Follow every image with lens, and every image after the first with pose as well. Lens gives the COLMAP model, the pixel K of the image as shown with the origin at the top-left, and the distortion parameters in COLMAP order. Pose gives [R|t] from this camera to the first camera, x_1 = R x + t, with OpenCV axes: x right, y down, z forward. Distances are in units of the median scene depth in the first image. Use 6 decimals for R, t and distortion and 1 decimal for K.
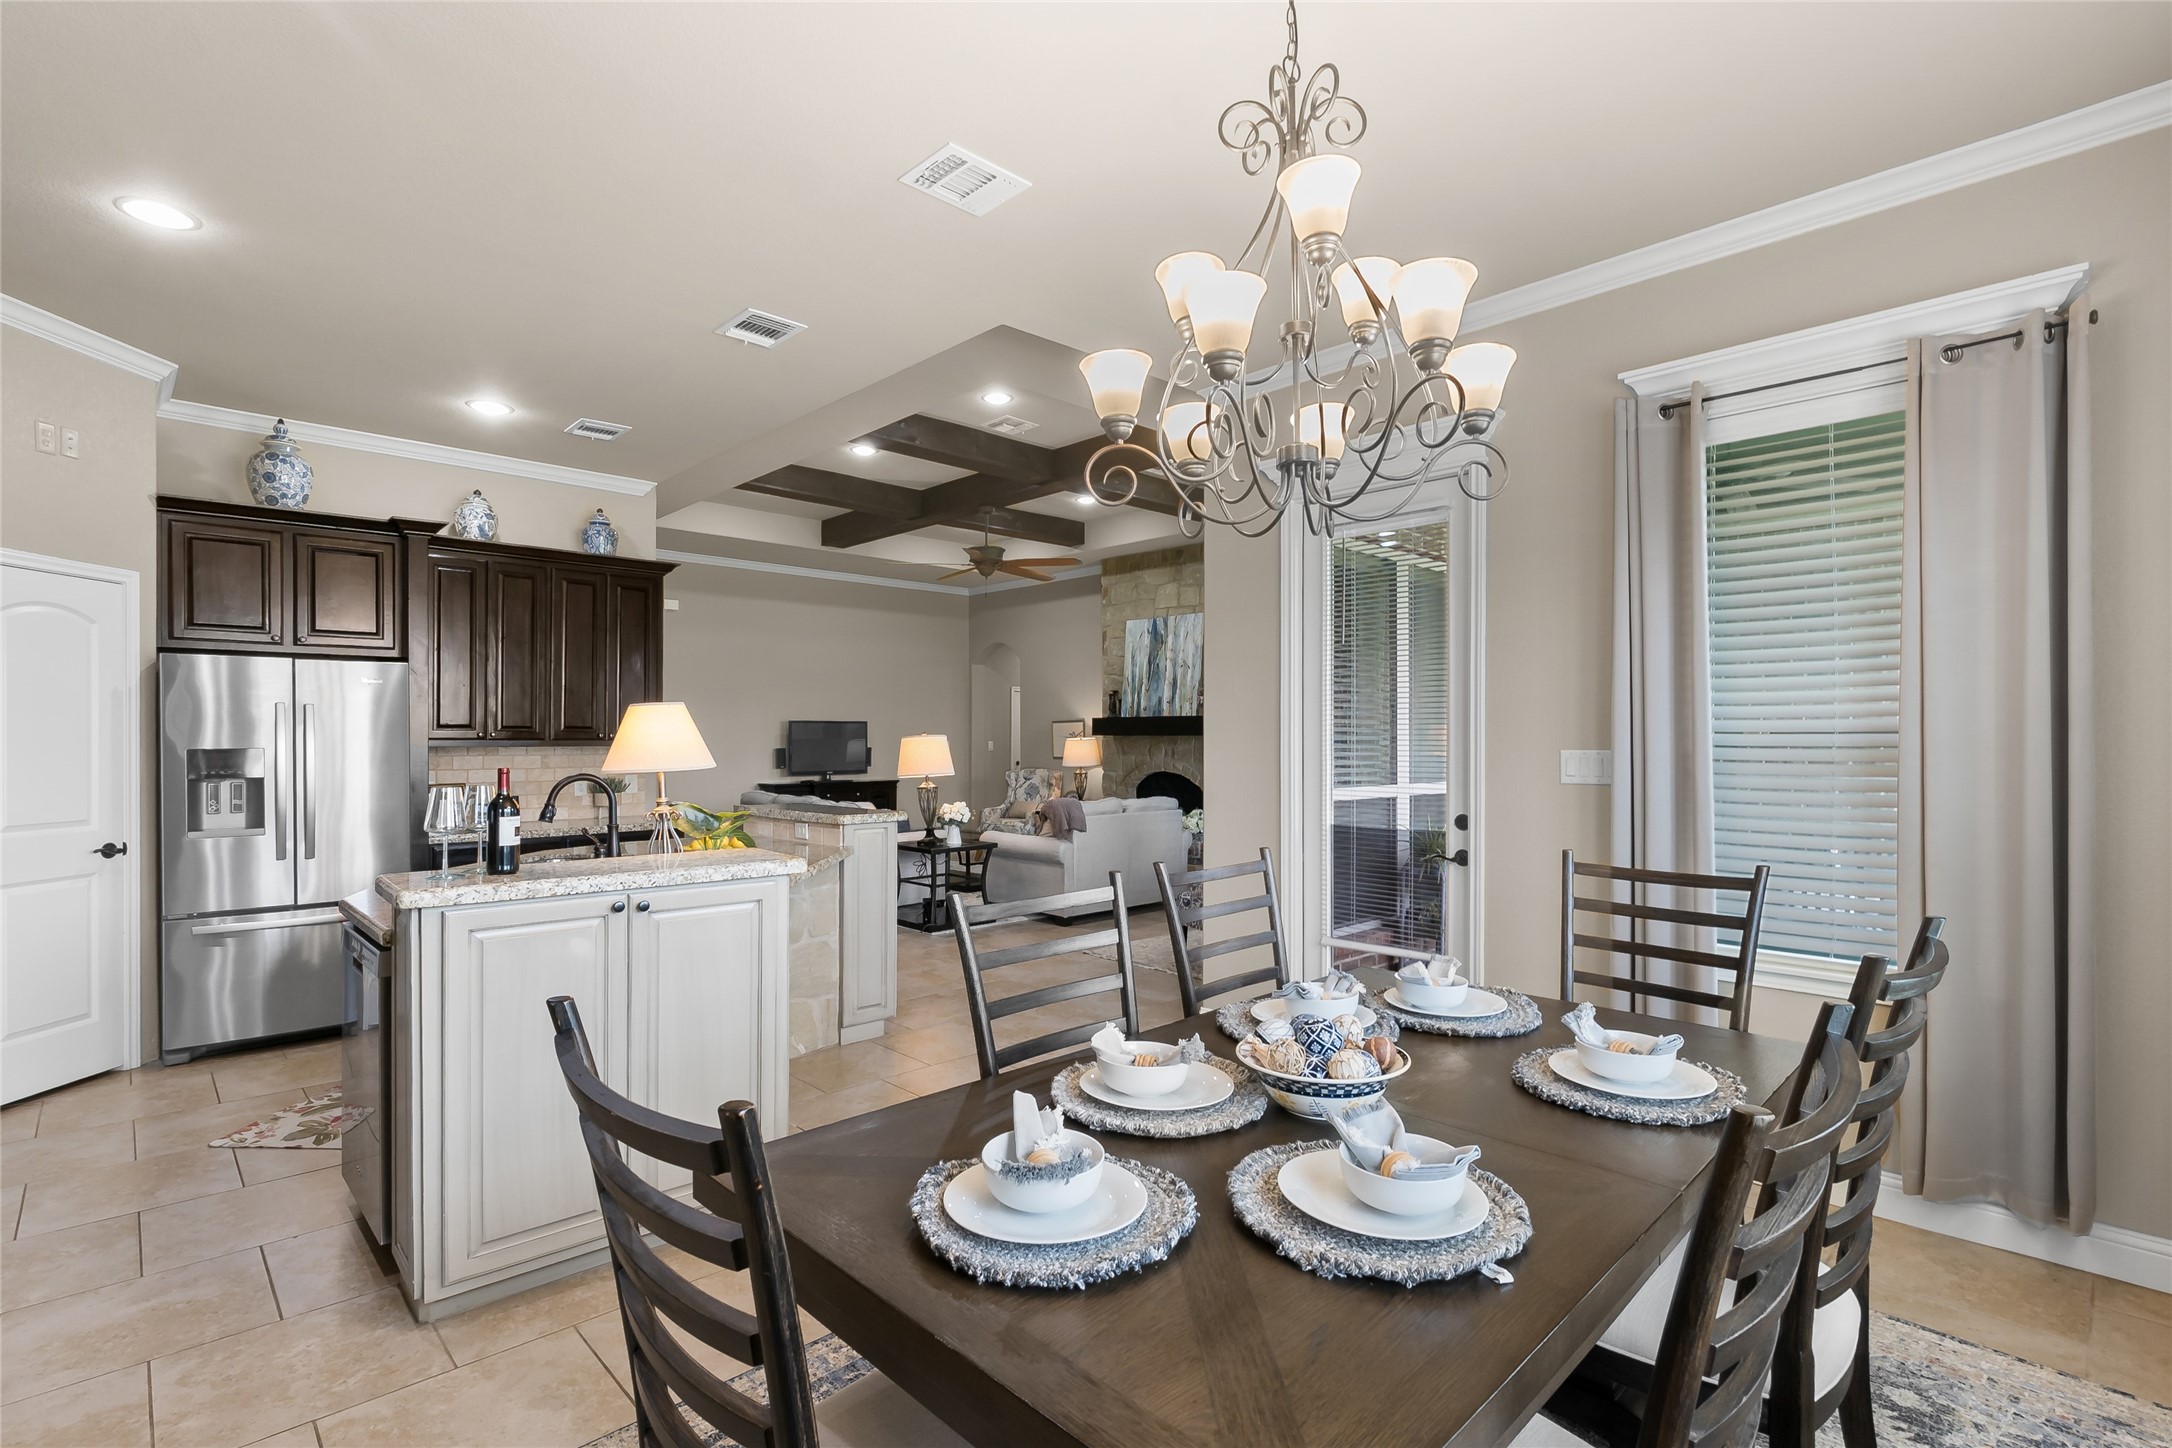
lens RADIAL K [[1002.3, 0, 1084.7], [0, 1002.3, 739.5], [0, 0, 1]] dist [-0.003748, -0.000514]
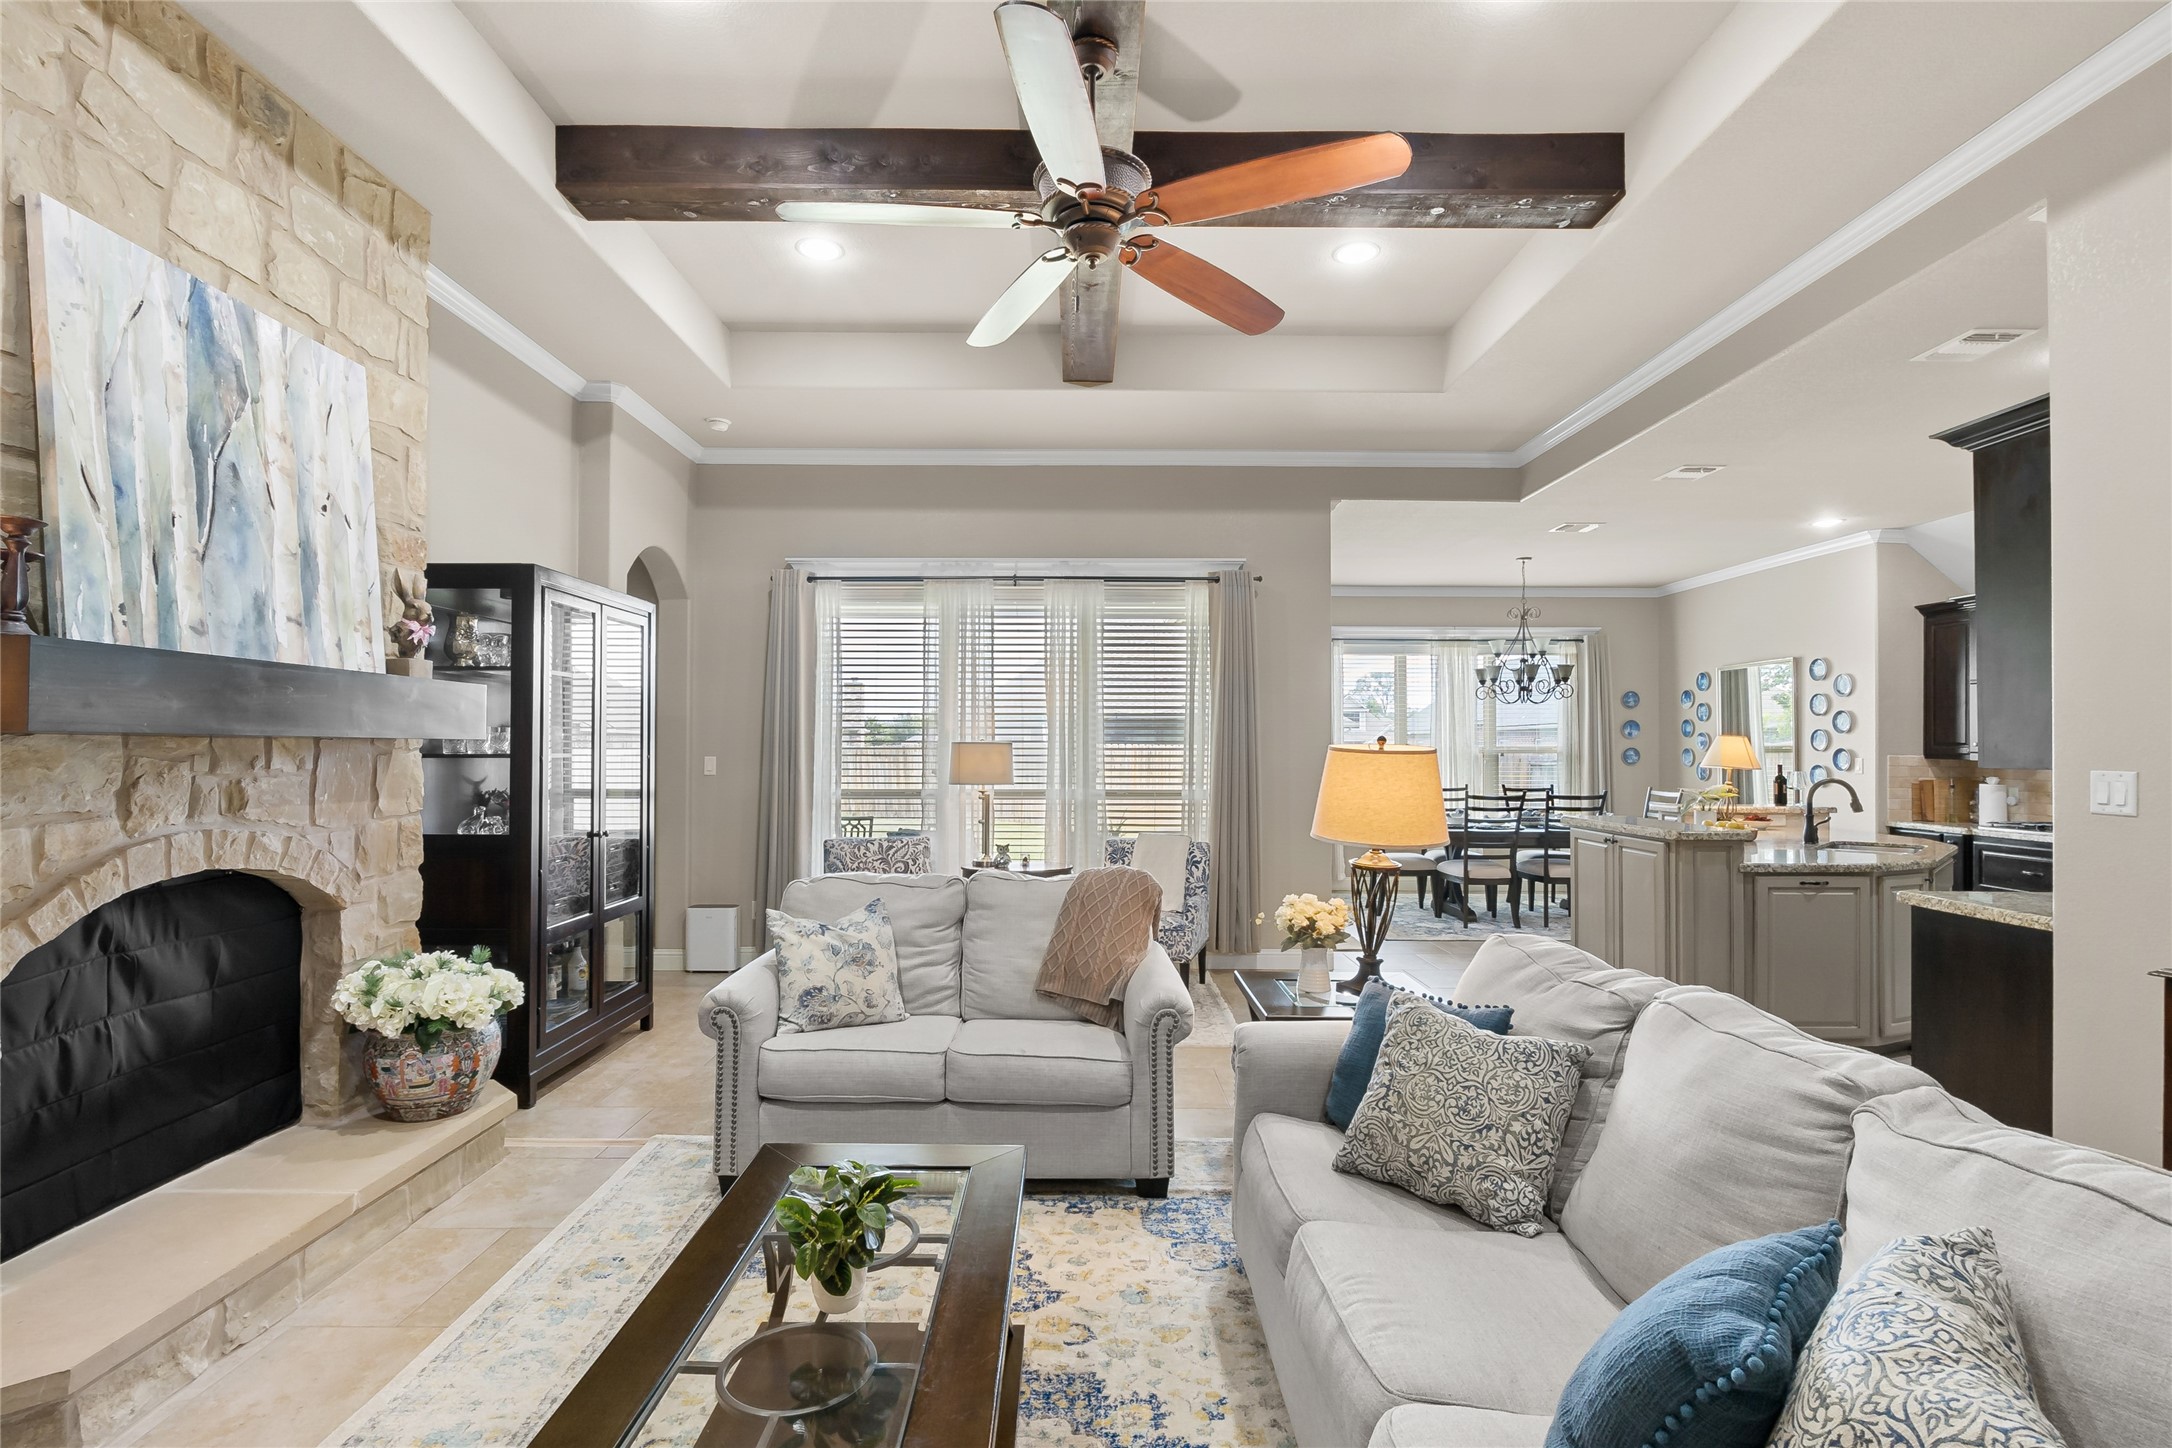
lens RADIAL K [[1002.3, 0, 1076.9], [0, 1002.3, 736.0], [0, 0, 1]] dist [-0.003748, -0.000514]
pose [[-0.717479, 0.005781, 0.696556, -0.584042], [-0.003731, 0.999919, -0.012142, -0.003395], [-0.696570, -0.011311, -0.717399, 2.229257]]
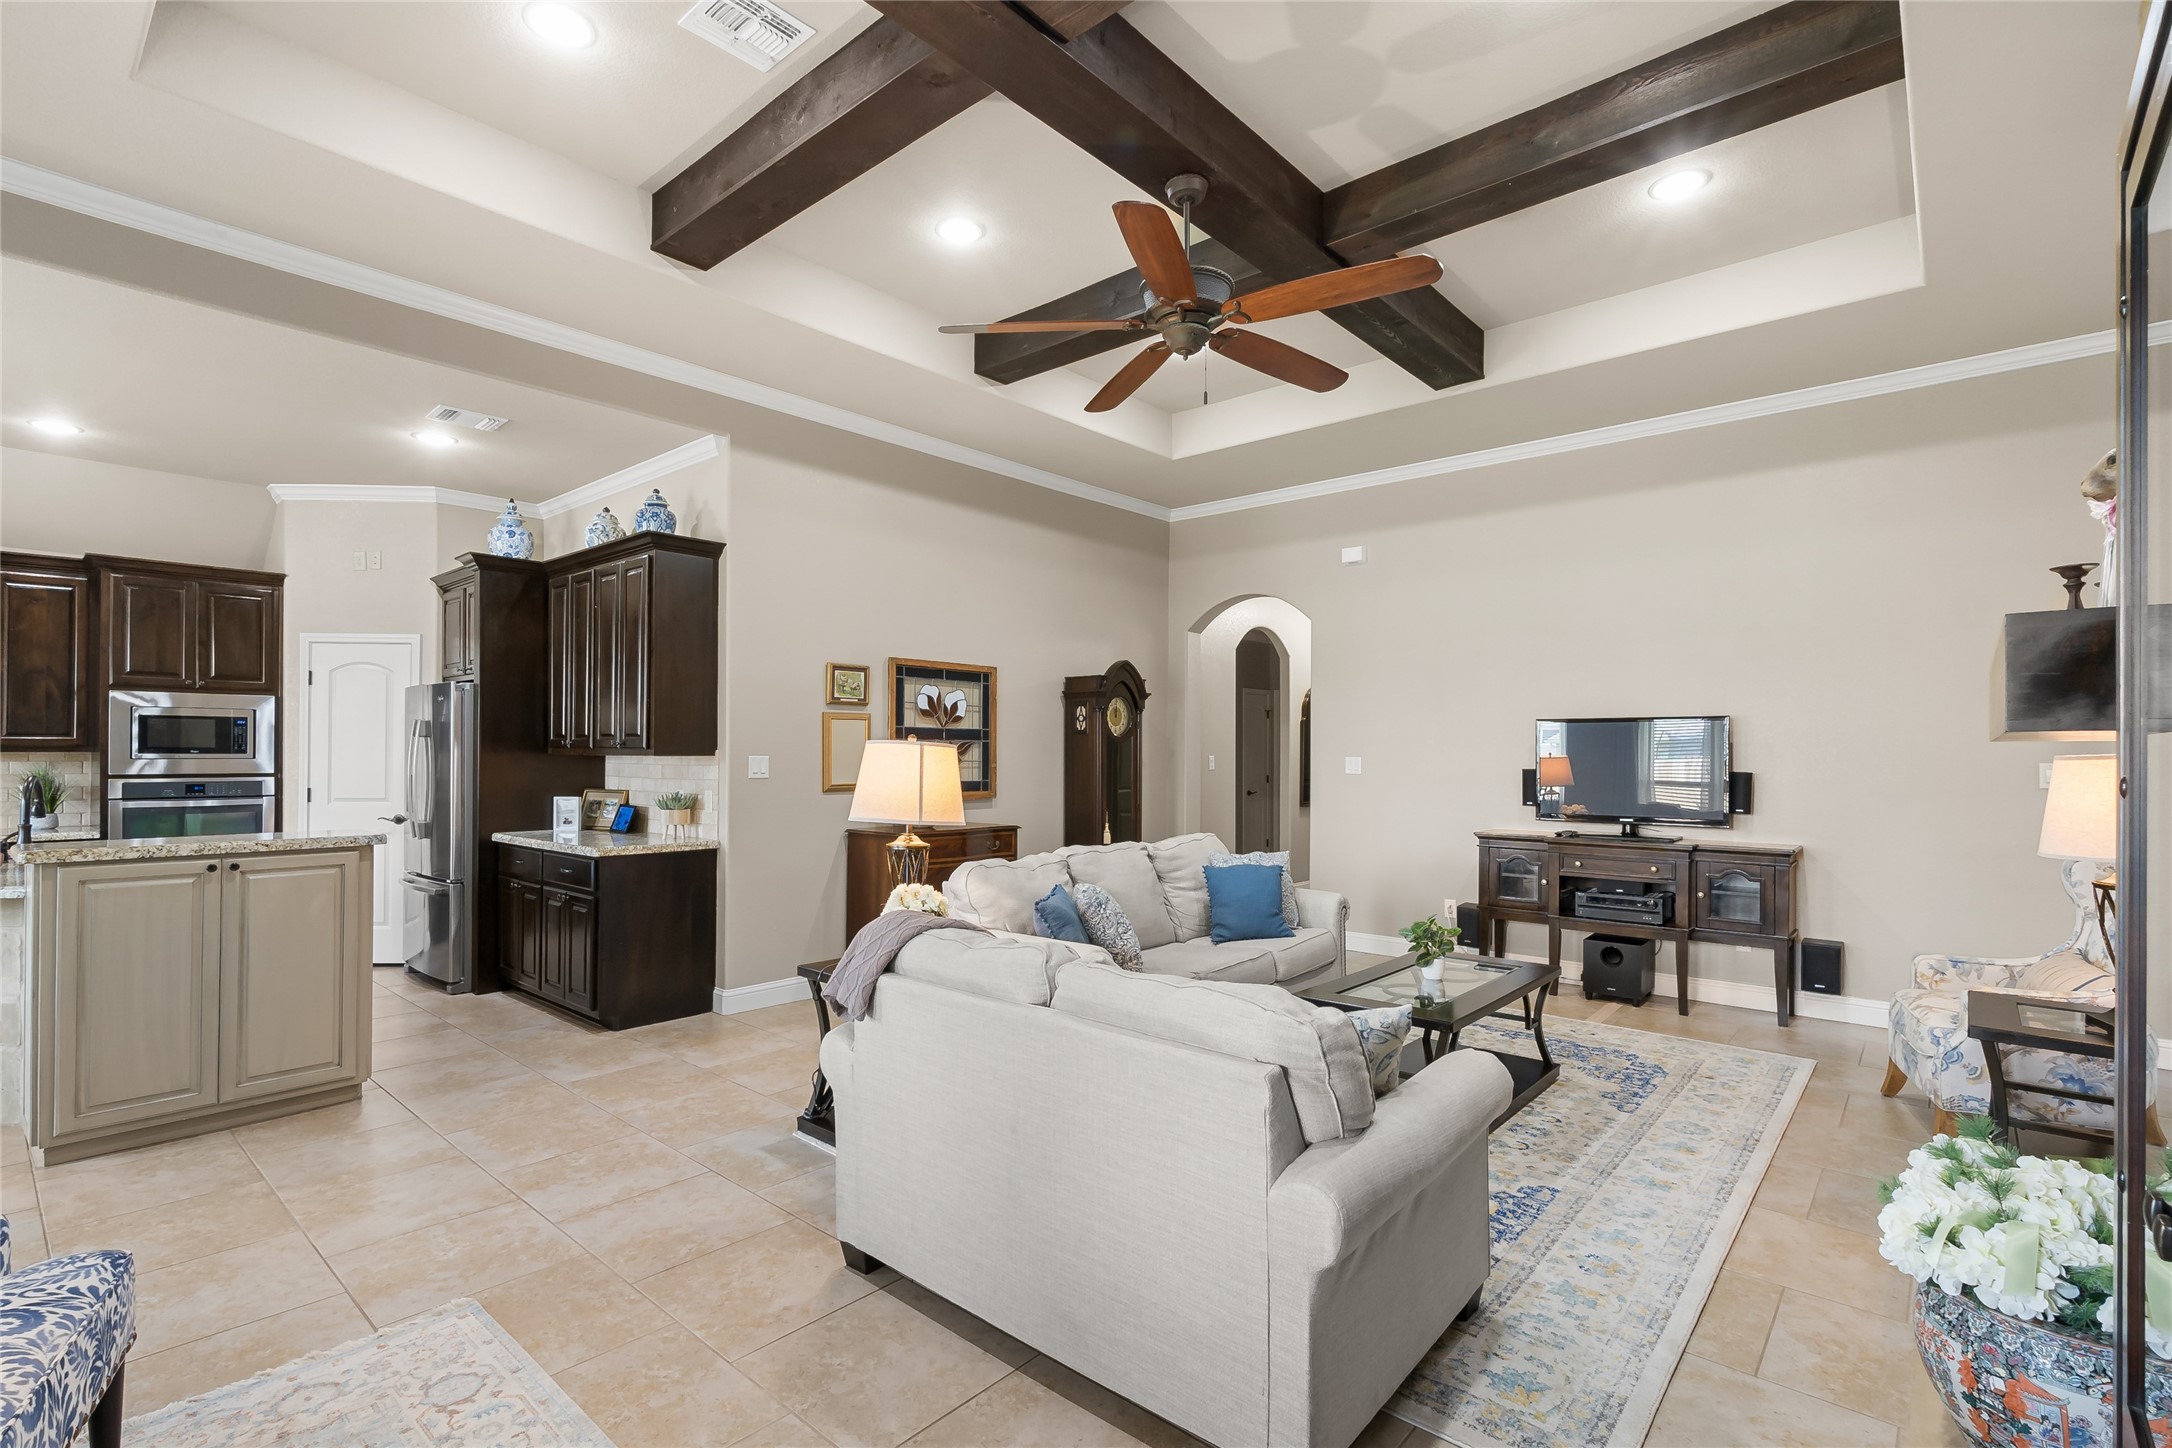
lens RADIAL K [[1002.3, 0, 1078.8], [0, 1002.3, 753.0], [0, 0, 1]] dist [-0.003748, -0.000514]
pose [[0.075607, 0.004748, -0.997126, 0.552560], [-0.006019, 0.999973, 0.004305, -0.003189], [0.997120, 0.005676, 0.075633, 1.678706]]
